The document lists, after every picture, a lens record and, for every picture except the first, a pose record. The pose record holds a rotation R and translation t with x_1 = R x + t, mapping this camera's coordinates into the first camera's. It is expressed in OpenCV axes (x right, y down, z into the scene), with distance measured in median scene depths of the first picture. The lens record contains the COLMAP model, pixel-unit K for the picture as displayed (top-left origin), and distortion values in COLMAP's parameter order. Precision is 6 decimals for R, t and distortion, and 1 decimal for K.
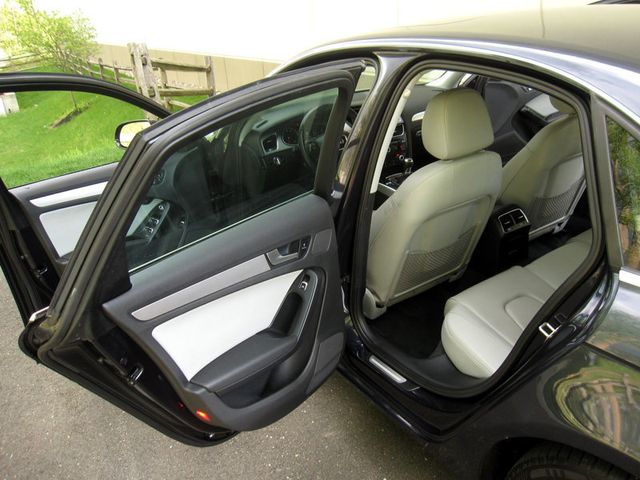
lens RADIAL K [[520.7, 0, 330.1], [0, 520.7, 238.9], [0, 0, 1]] dist [-0.078444, 0.000434]
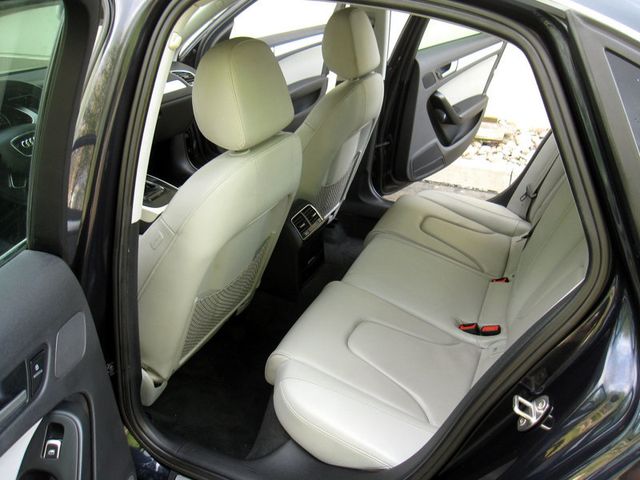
lens RADIAL K [[520.7, 0, 330.1], [0, 520.7, 238.9], [0, 0, 1]] dist [-0.078444, 0.000434]
pose [[0.833815, -0.176847, 0.522950, -0.036739], [0.166972, 0.983721, 0.066439, -0.067930], [-0.526186, 0.031920, 0.849770, 0.388512]]
